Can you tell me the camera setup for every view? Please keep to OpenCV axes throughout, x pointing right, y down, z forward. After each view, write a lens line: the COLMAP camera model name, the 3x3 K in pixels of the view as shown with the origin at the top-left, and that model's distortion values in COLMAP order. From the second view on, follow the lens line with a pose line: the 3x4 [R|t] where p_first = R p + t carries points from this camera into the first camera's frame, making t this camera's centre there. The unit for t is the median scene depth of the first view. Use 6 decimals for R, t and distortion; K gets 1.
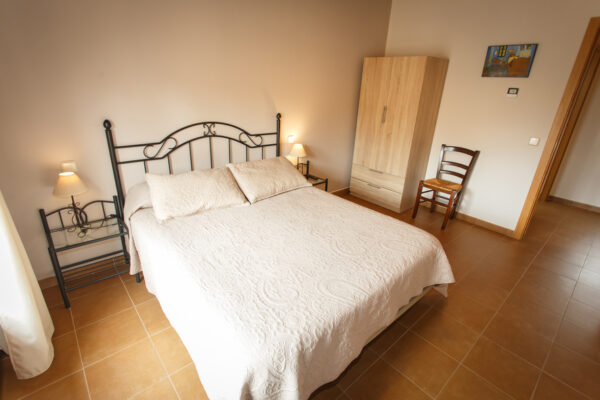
lens RADIAL K [[297.7, 0, 299.3], [0, 297.7, 201.5], [0, 0, 1]] dist [-0.001530, 0.000363]
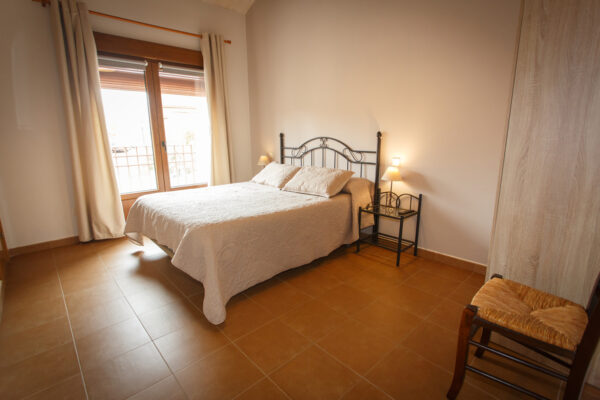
lens RADIAL K [[297.7, 0, 302.7], [0, 297.7, 200.3], [0, 0, 1]] dist [-0.001530, 0.000363]
pose [[0.021792, 0.173179, -0.984649, 1.026270], [-0.362158, 0.919361, 0.153681, -0.168096], [0.931862, 0.353249, 0.082753, 0.855646]]
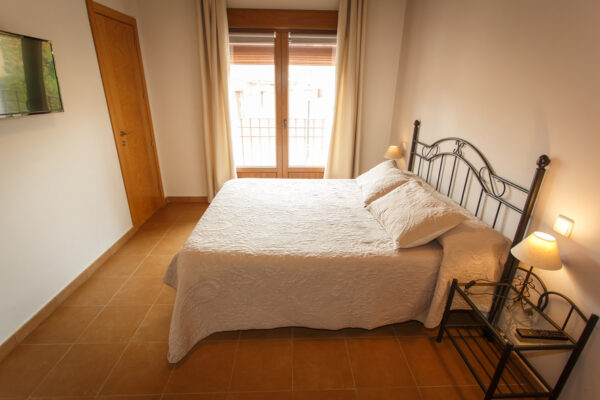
lens RADIAL K [[297.7, 0, 298.9], [0, 297.7, 198.5], [0, 0, 1]] dist [-0.001530, 0.000363]
pose [[-0.638866, 0.226653, -0.735172, 0.618998], [-0.324657, 0.786925, 0.524736, -0.408643], [0.697458, 0.573914, -0.429155, 1.082515]]
